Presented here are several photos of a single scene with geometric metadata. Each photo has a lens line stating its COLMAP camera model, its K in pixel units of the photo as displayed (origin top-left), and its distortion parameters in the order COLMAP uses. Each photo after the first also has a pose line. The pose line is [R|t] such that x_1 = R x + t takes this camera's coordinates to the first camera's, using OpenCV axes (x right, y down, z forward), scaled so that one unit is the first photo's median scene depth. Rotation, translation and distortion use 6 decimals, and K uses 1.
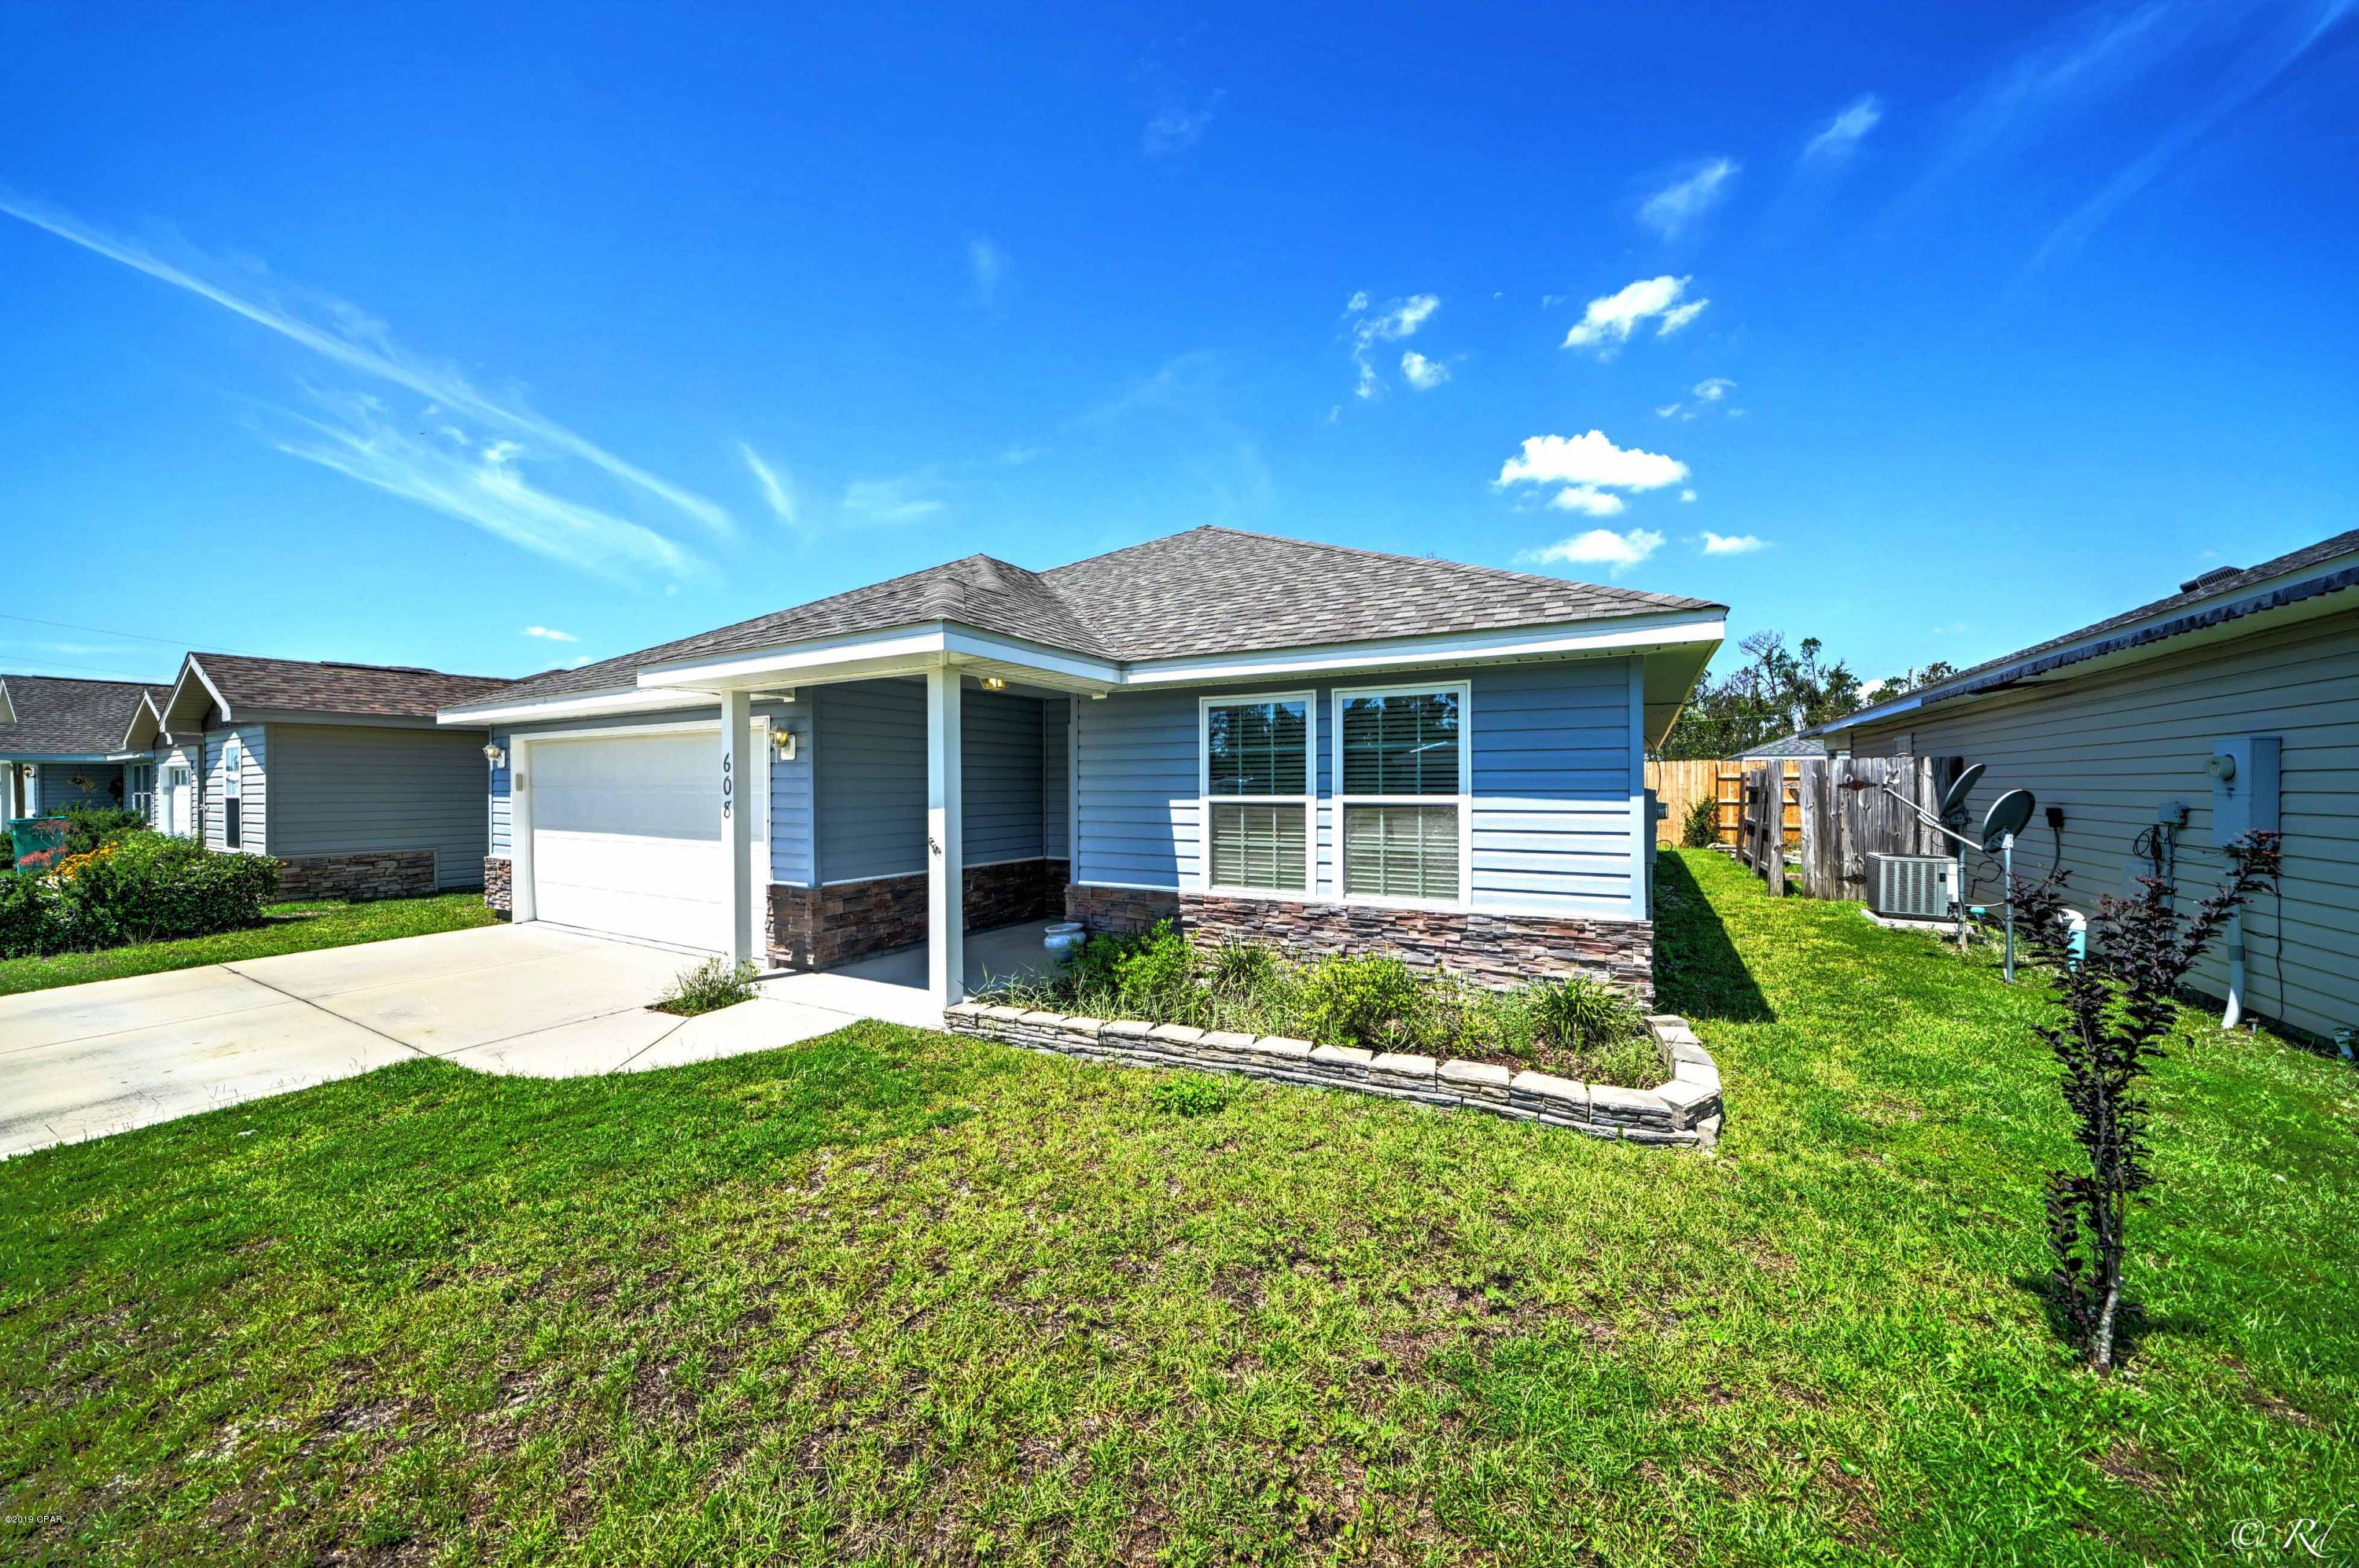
lens RADIAL K [[838.9, 0, 1164.0], [0, 838.9, 775.9], [0, 0, 1]] dist [-0.024449, 0.000042]
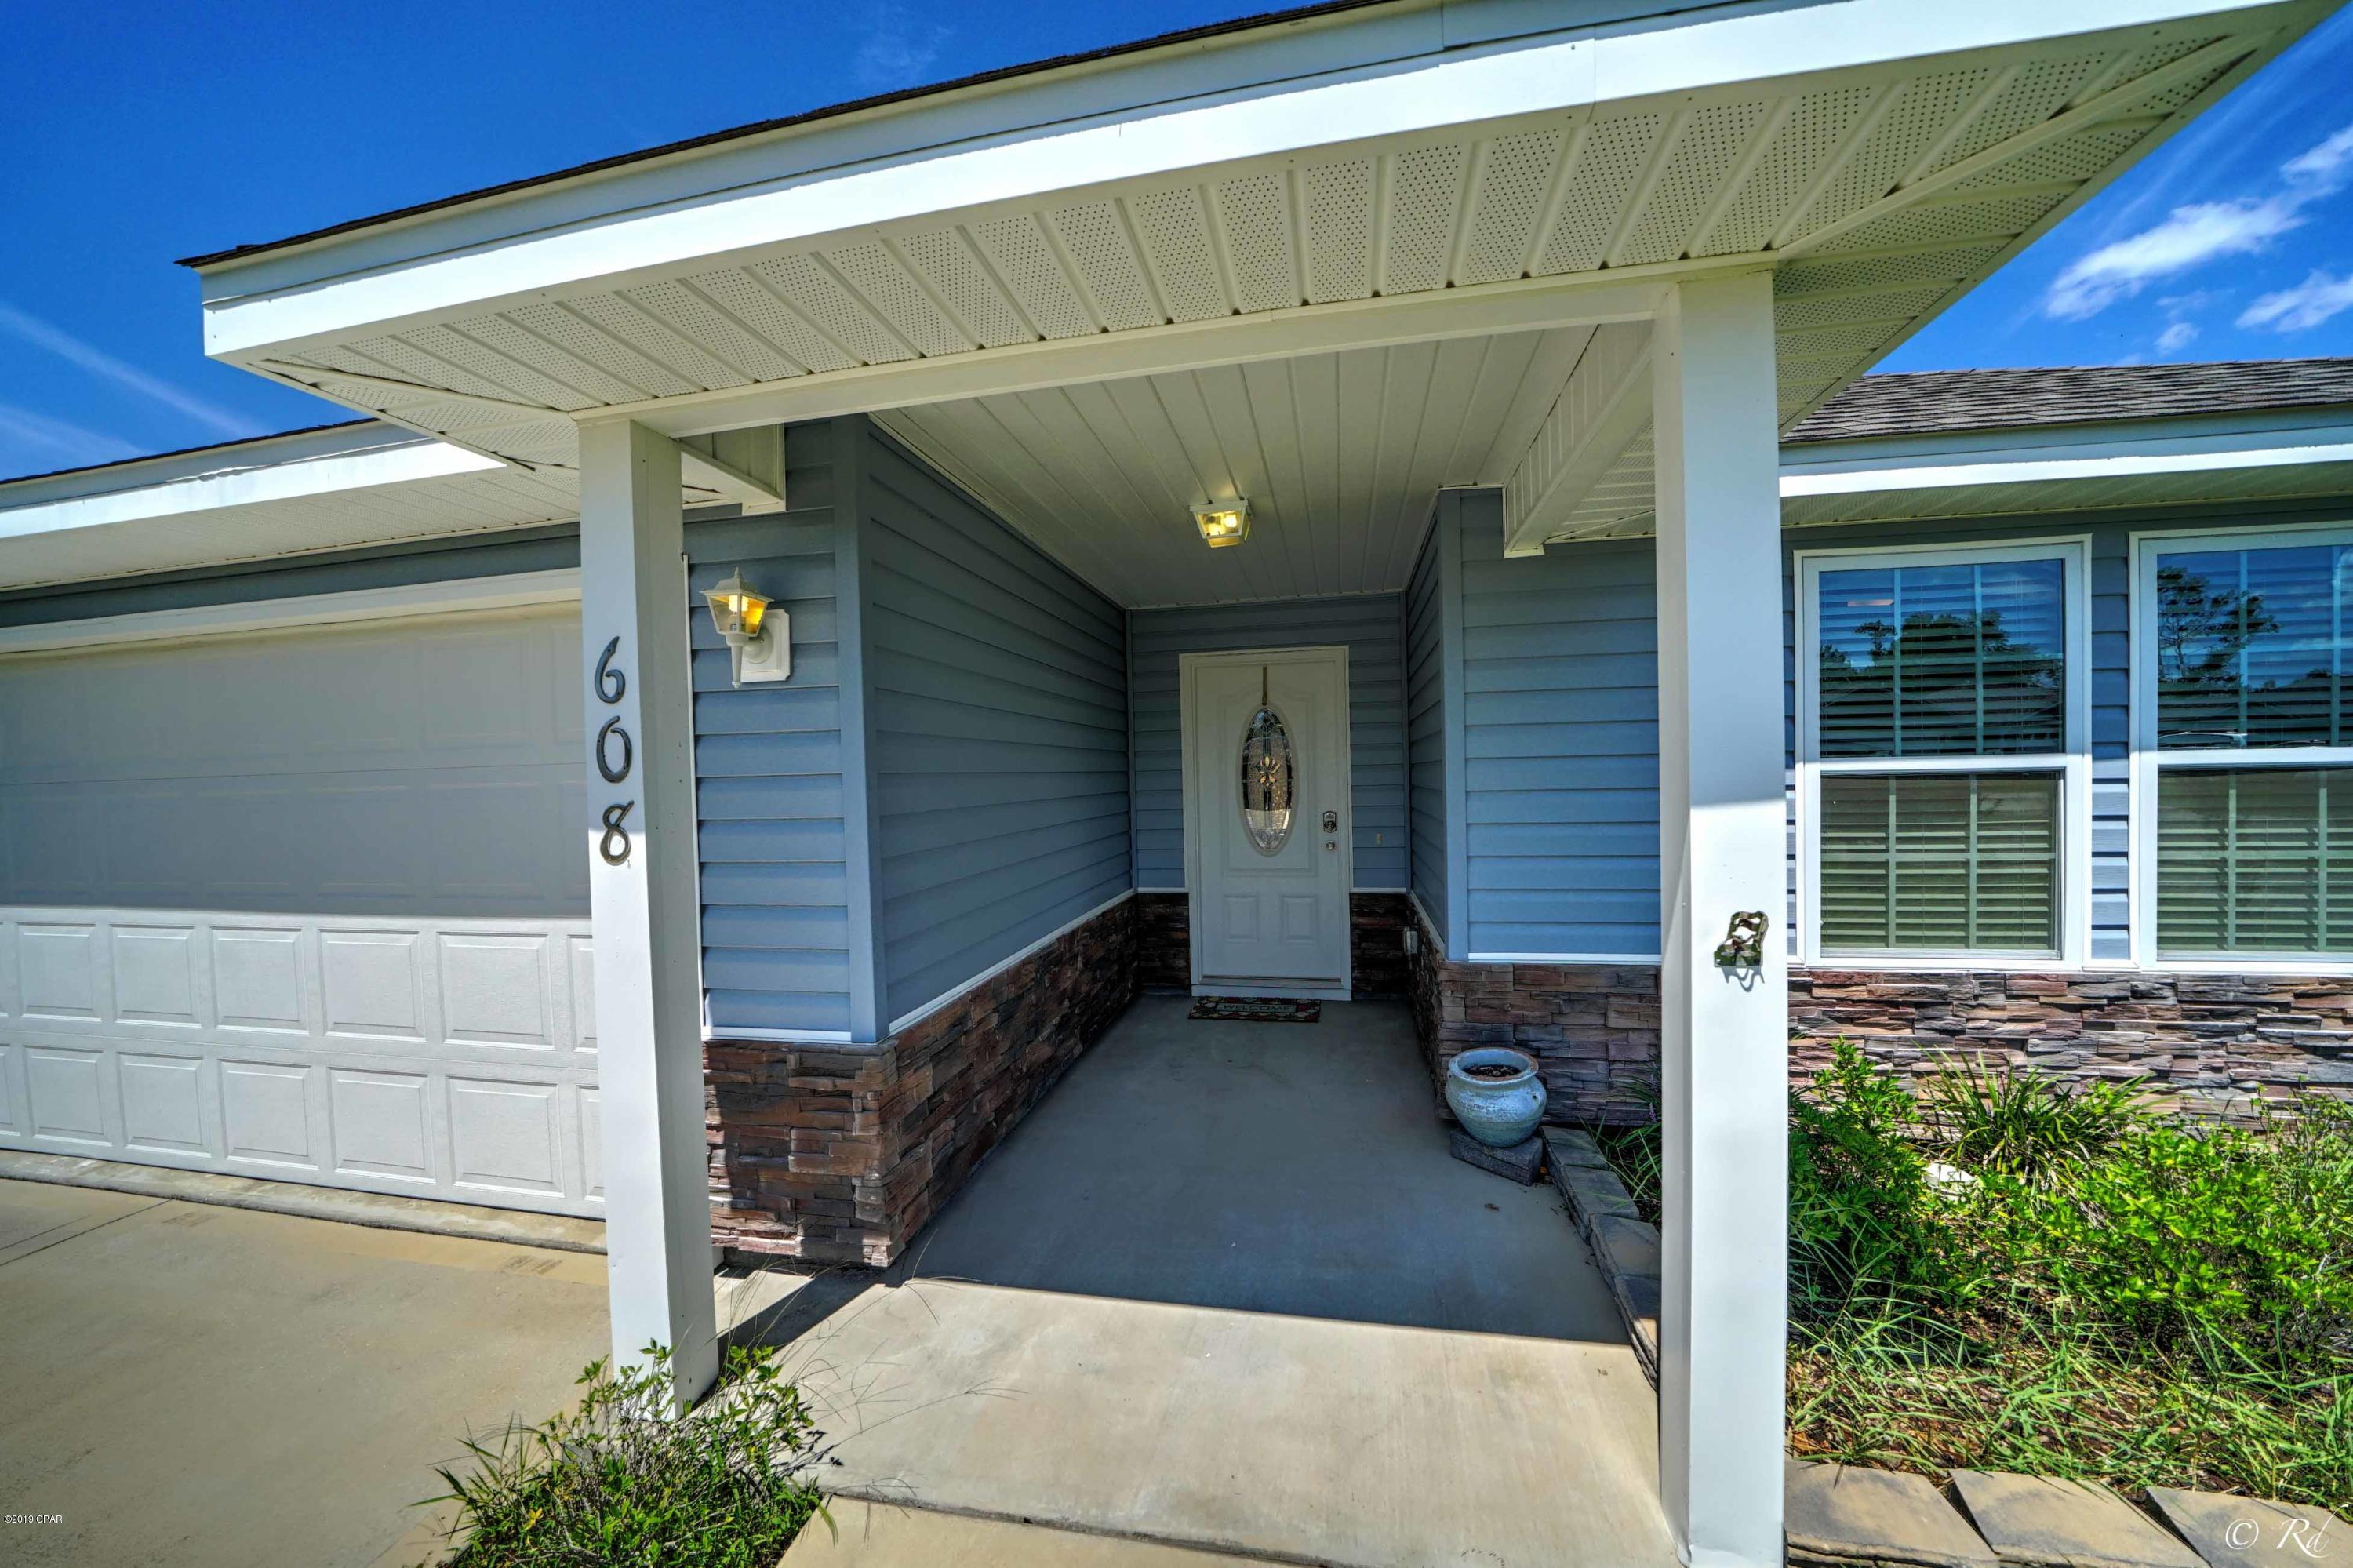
lens RADIAL K [[830.2, 0, 1164.0], [0, 830.2, 790.2], [0, 0, 1]] dist [-0.018124, 0.000100]
pose [[0.943814, -0.024761, 0.329549, -0.474650], [0.016434, 0.999472, 0.028029, 0.022348], [-0.330069, -0.021038, 0.943722, 0.723136]]
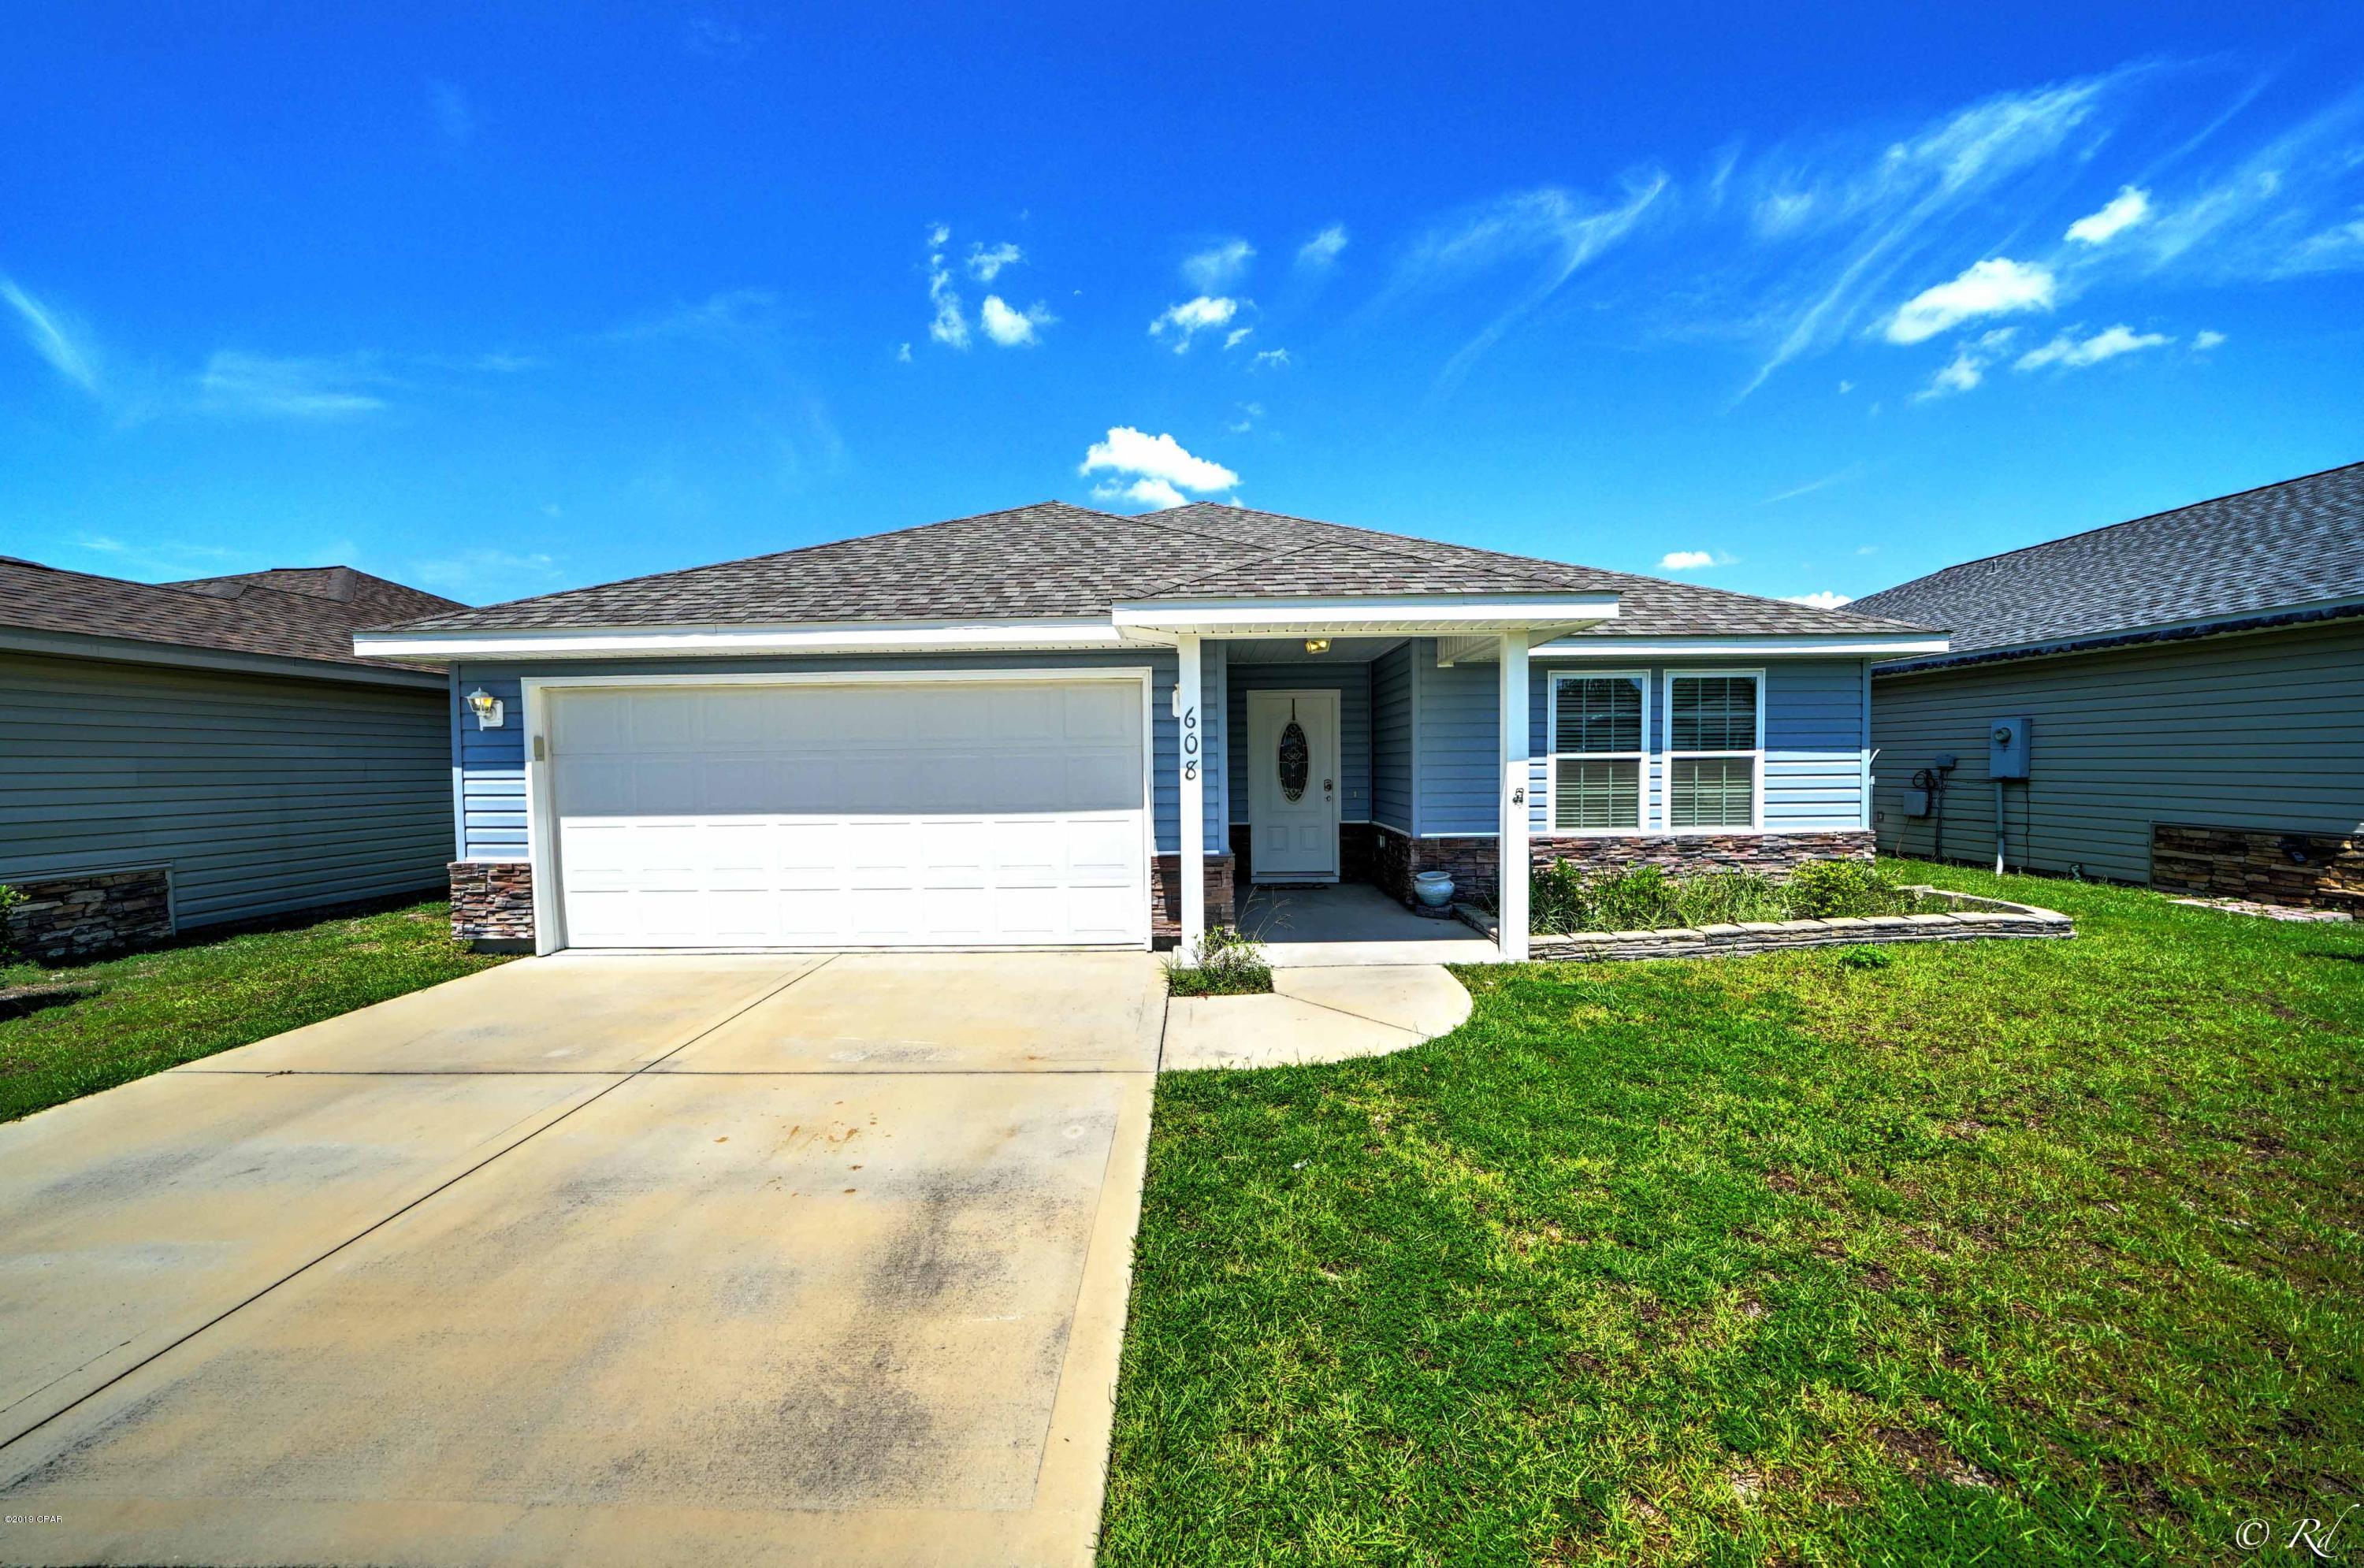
lens RADIAL K [[813.8, 0, 1179.4], [0, 813.8, 789.9], [0, 0, 1]] dist [-0.026862, 0.002600]
pose [[0.870577, -0.023967, 0.491449, -1.033627], [0.004281, 0.999144, 0.041143, 0.026933], [-0.492014, -0.033714, 0.869934, 0.276924]]
